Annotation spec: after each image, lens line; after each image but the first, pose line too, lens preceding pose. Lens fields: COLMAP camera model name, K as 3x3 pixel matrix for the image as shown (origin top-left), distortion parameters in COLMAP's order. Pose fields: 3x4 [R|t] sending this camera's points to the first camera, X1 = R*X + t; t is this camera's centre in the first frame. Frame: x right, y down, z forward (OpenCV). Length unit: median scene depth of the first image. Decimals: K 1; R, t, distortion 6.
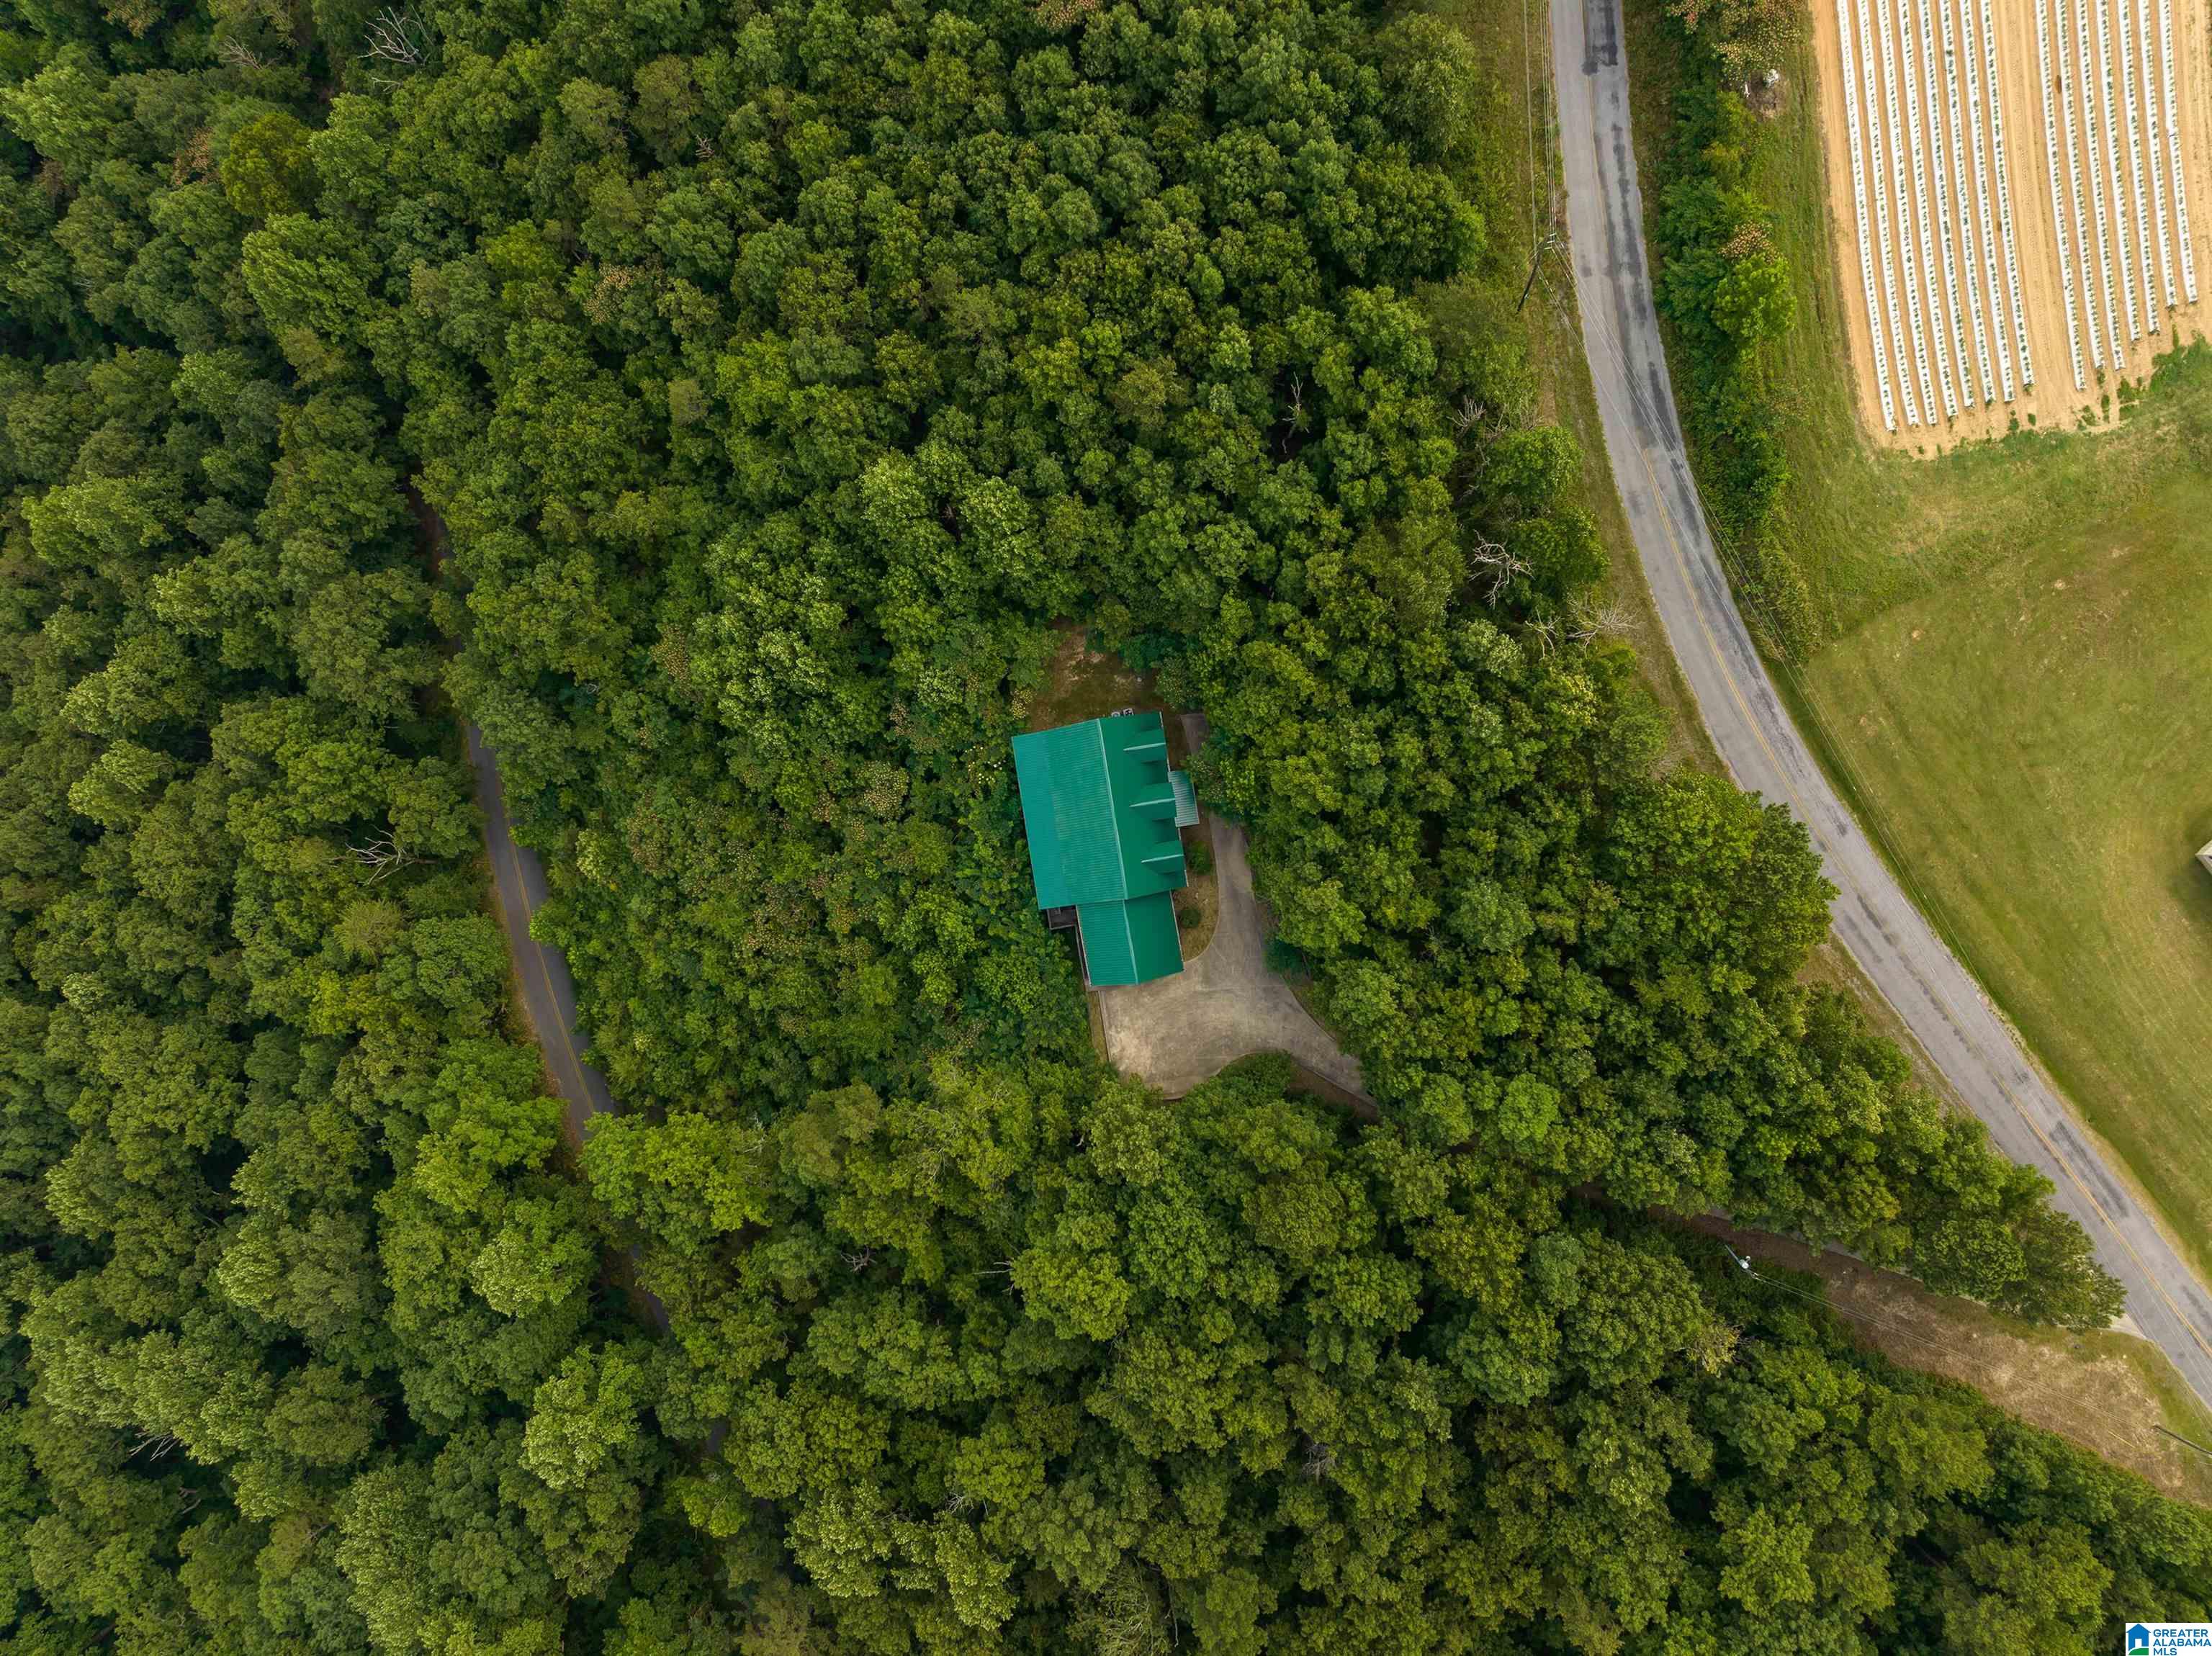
lens RADIAL K [[1567.5, 0, 1106.0], [0, 1567.5, 828.0], [0, 0, 1]] dist [-0.038540, -0.003535]
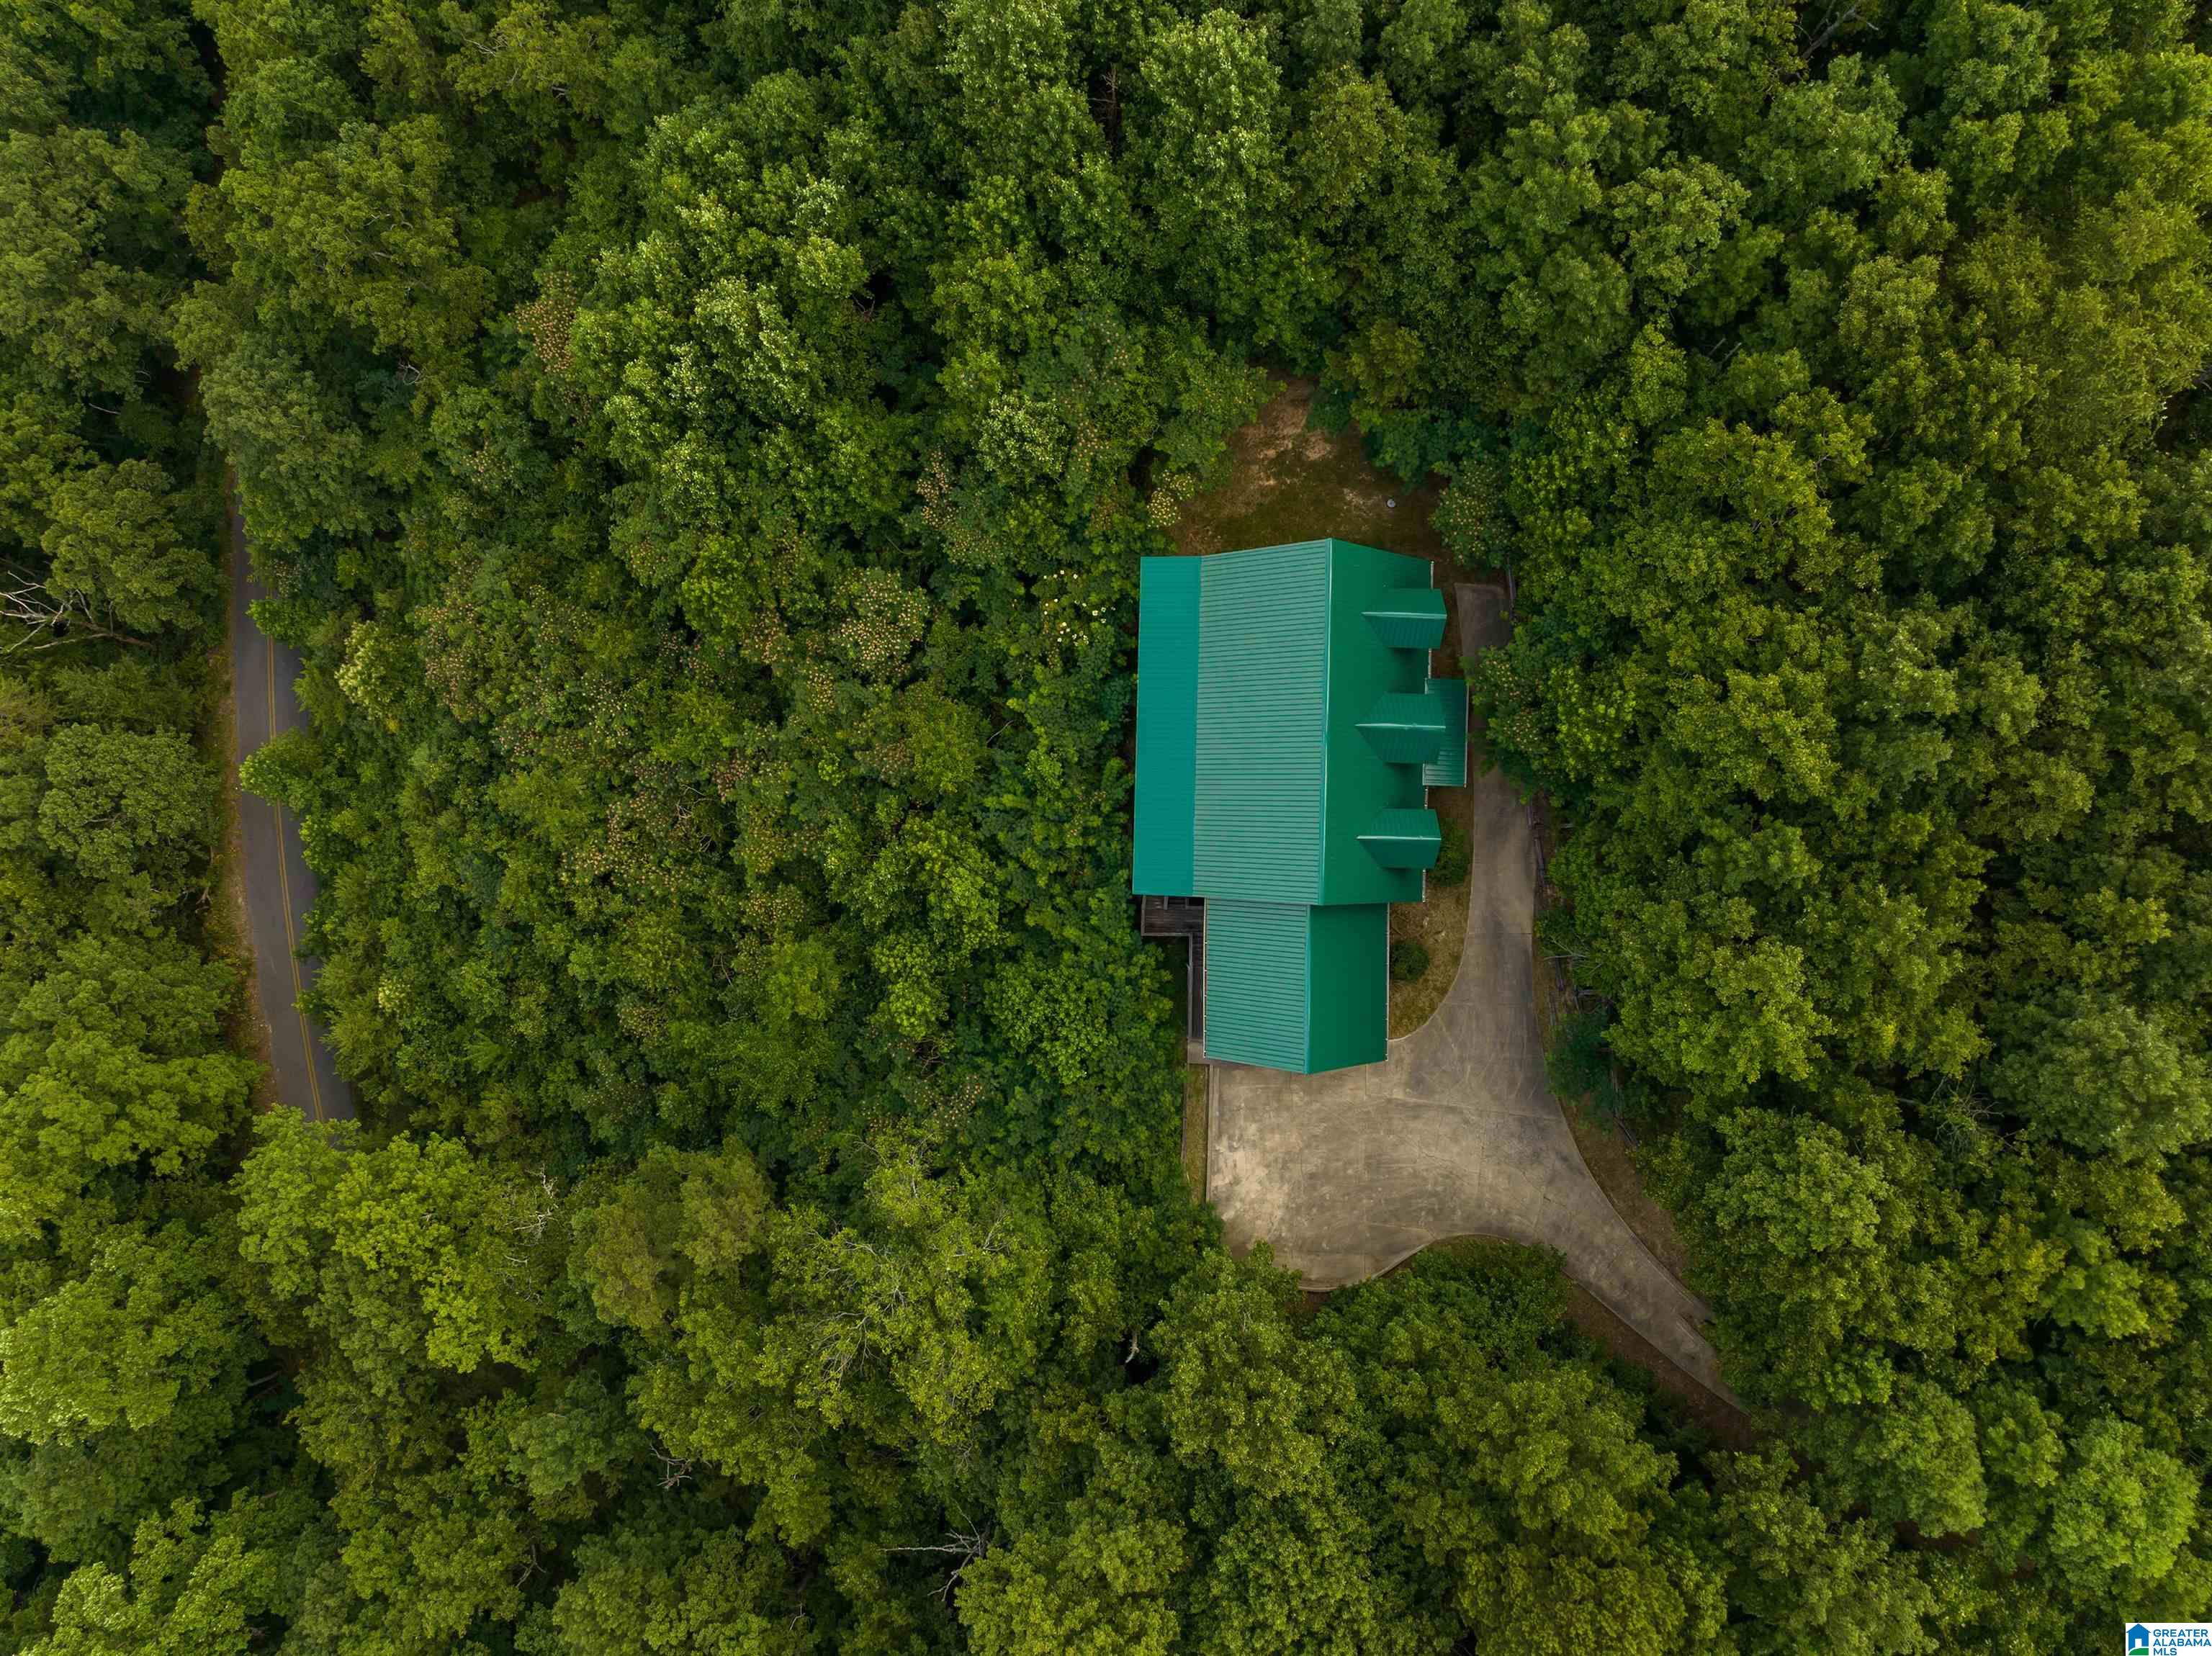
lens RADIAL K [[1567.5, 0, 1106.0], [0, 1567.5, 828.0], [0, 0, 1]] dist [-0.038540, -0.003535]
pose [[0.983340, 0.181294, 0.013190, -0.061171], [-0.181254, 0.983428, -0.004155, 0.033734], [-0.013725, 0.001695, 0.999904, 0.471504]]
